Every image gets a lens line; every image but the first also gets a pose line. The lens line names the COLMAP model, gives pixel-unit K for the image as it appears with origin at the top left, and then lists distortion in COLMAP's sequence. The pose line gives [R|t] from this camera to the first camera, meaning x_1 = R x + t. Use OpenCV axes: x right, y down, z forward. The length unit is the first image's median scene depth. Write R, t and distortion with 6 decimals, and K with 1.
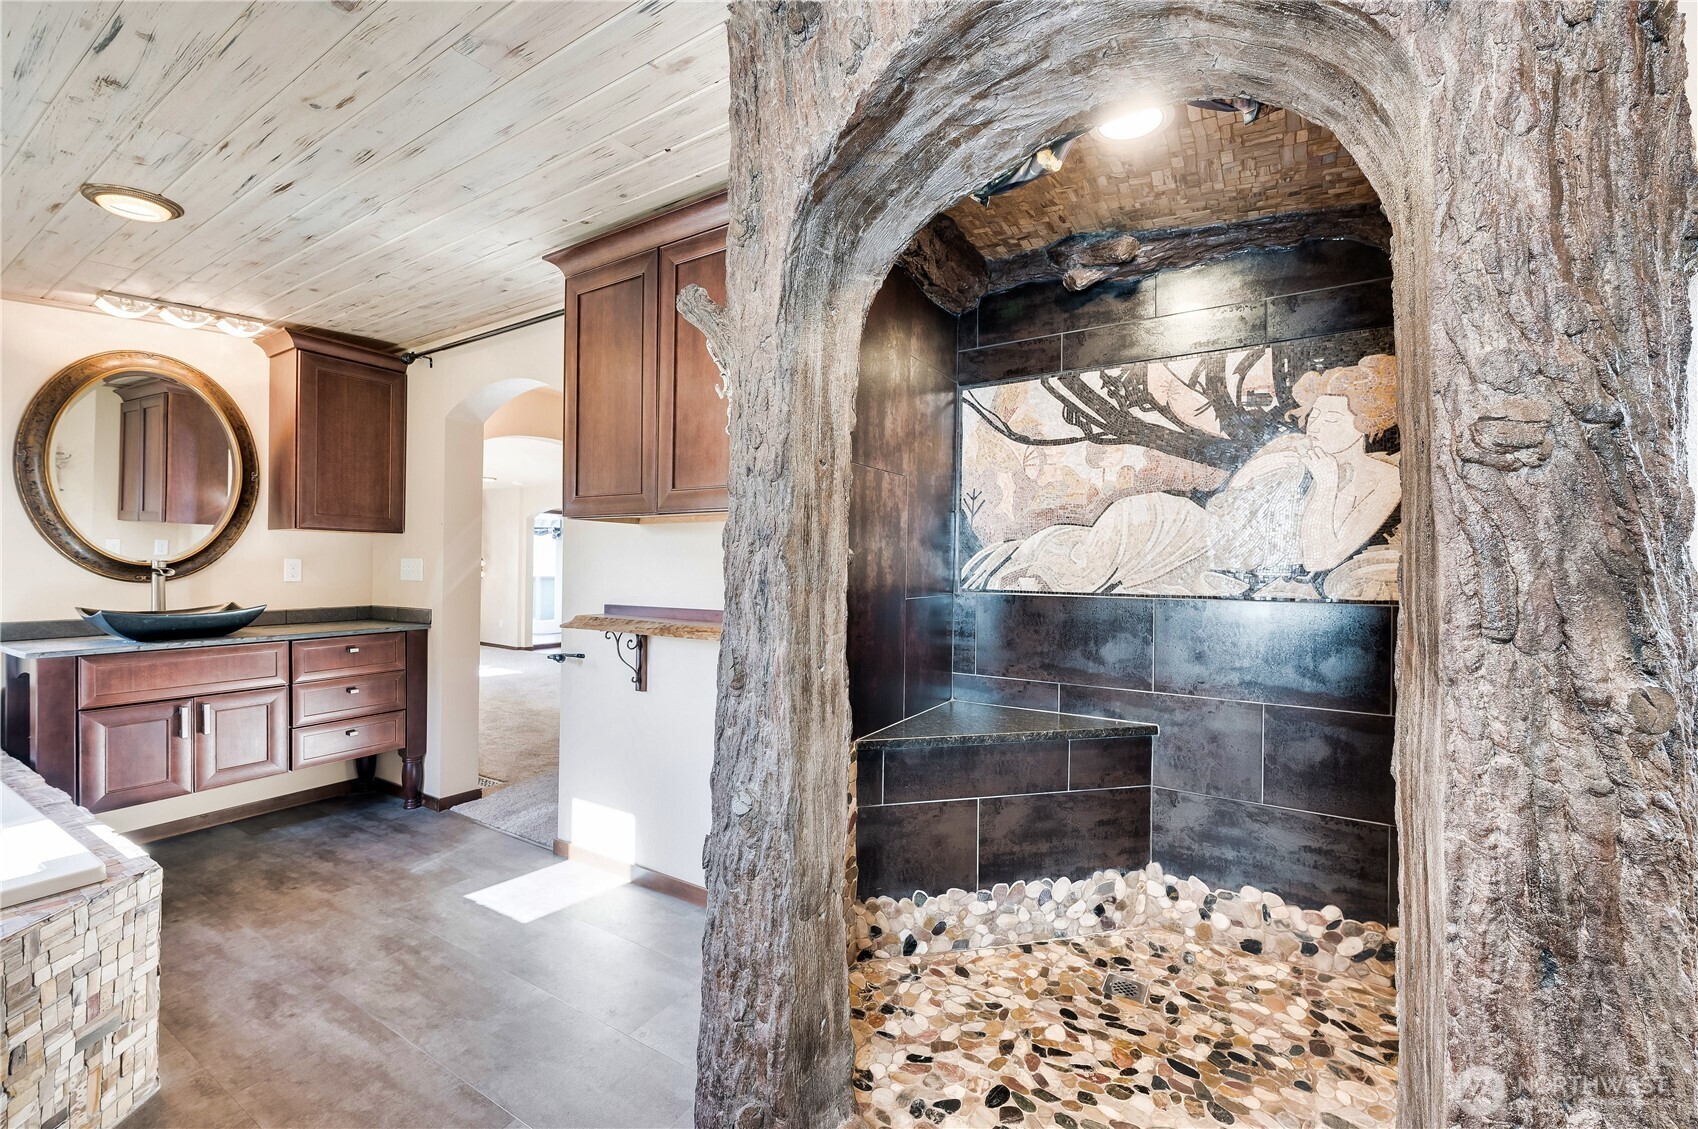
lens RADIAL K [[693.1, 0, 847.3], [0, 693.1, 565.2], [0, 0, 1]] dist [-0.000894, 0.000170]
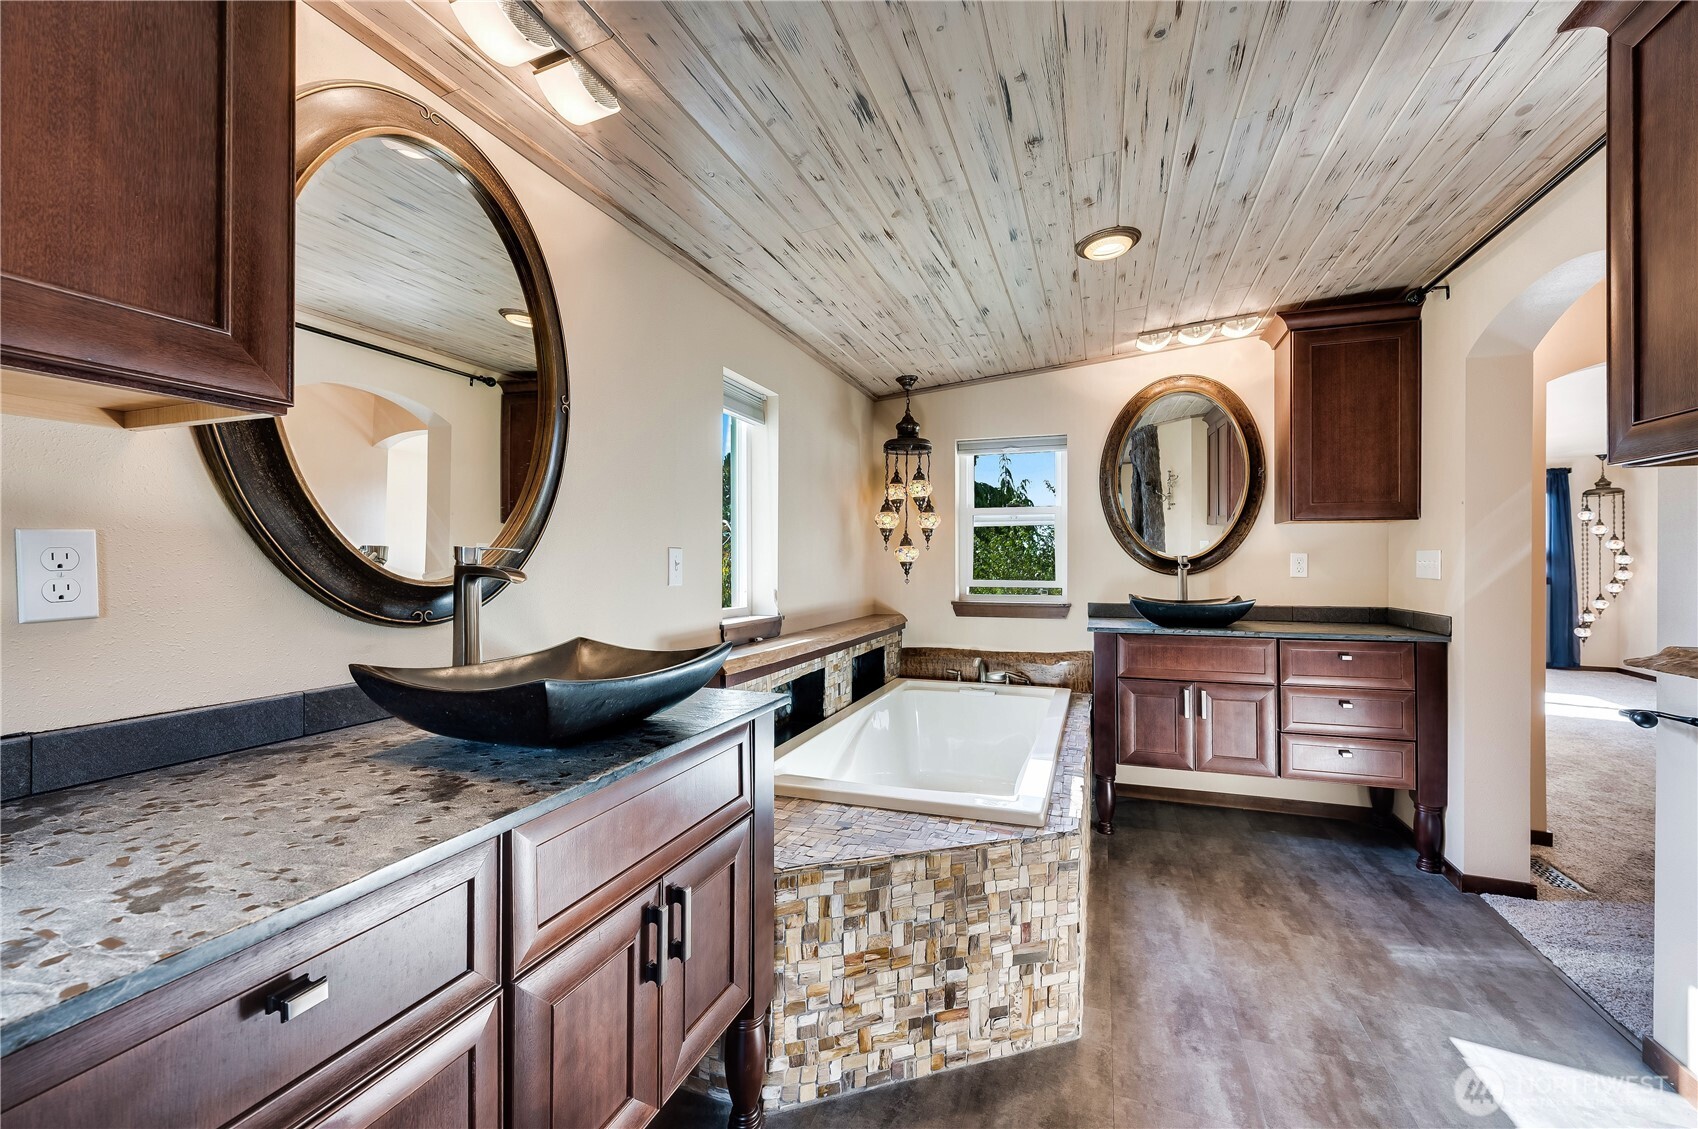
lens RADIAL K [[693.1, 0, 854.4], [0, 693.1, 555.9], [0, 0, 1]] dist [-0.000894, 0.000170]
pose [[0.208971, -0.012959, -0.977836, 0.003133], [0.000502, 0.999913, -0.013144, 0.009187], [0.977922, 0.002256, 0.208960, 0.277343]]
